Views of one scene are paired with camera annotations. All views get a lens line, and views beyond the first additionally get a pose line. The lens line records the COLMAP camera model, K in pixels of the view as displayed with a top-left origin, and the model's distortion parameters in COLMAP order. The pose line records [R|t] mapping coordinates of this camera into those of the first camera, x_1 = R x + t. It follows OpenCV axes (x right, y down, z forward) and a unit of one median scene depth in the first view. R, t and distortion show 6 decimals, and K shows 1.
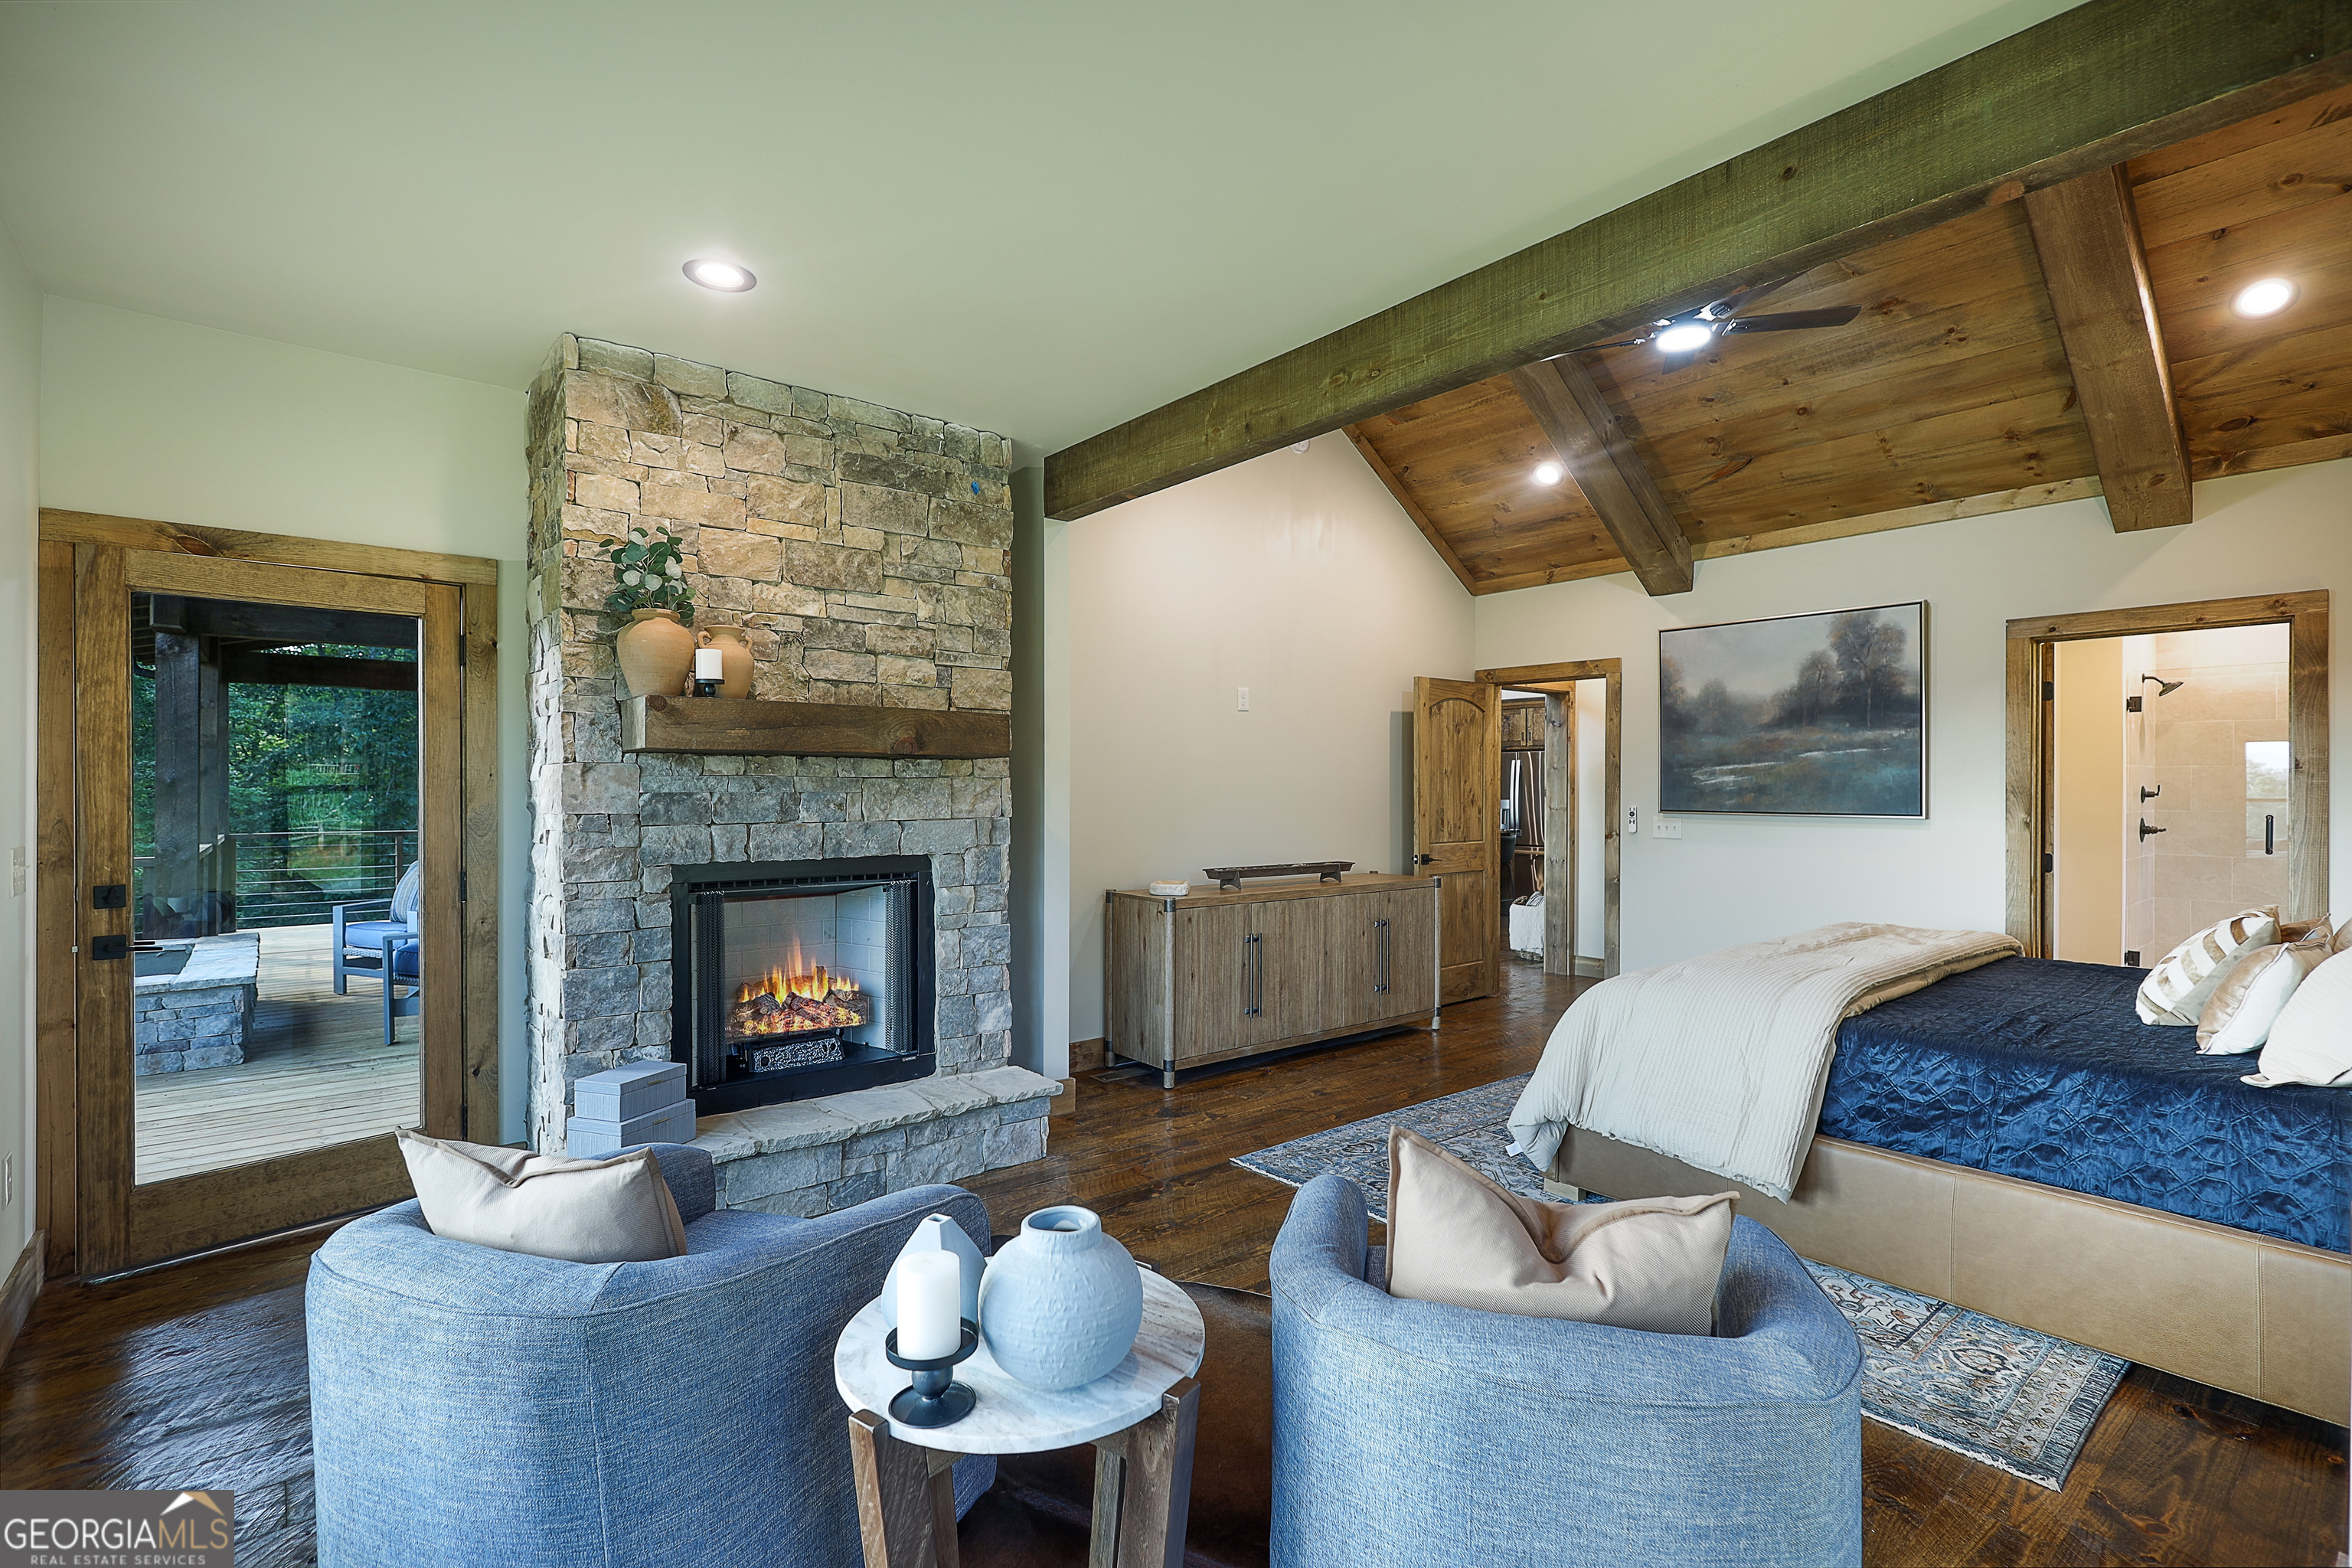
lens RADIAL K [[1120.4, 0, 1176.0], [0, 1120.4, 784.0], [0, 0, 1]] dist [-0.000622, -0.000038]
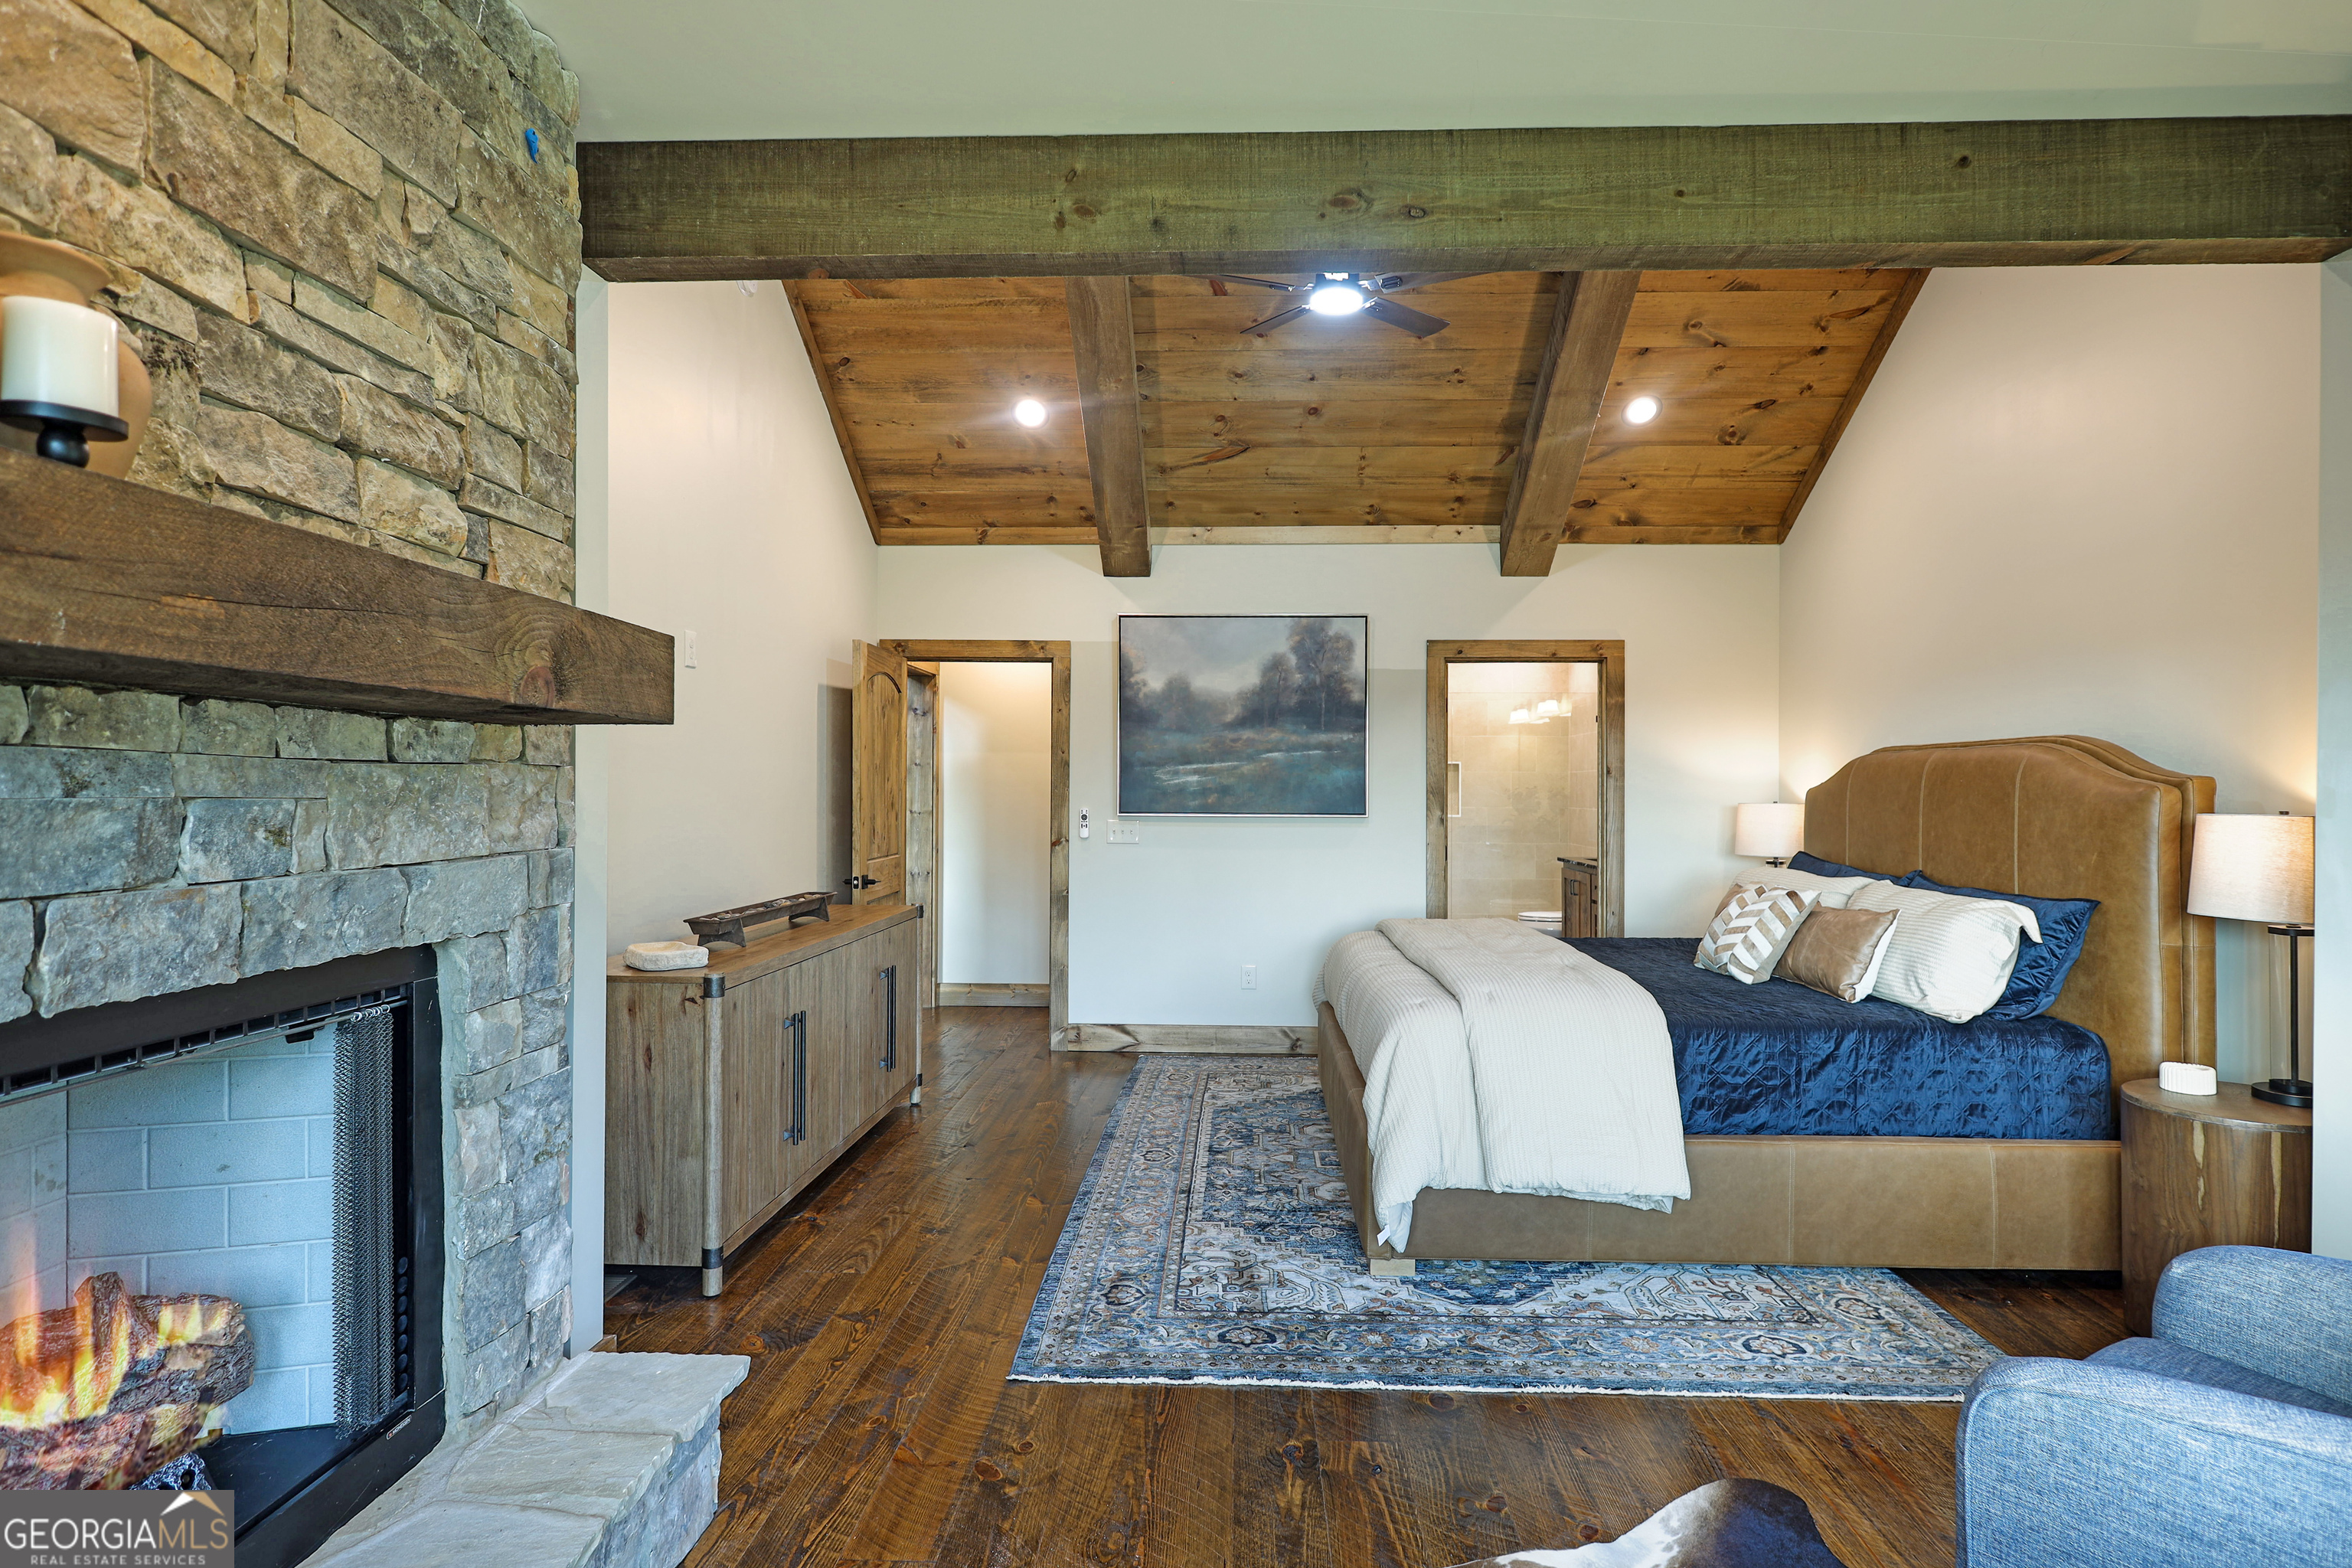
lens RADIAL K [[1190.8, 0, 1207.1], [0, 1190.8, 782.9], [0, 0, 1]] dist [-0.000141, 0.000836]
pose [[0.644483, 0.004771, 0.764603, -0.372745], [-0.004690, 0.999986, -0.002286, 0.001663], [-0.764604, -0.002112, 0.644497, 0.461753]]
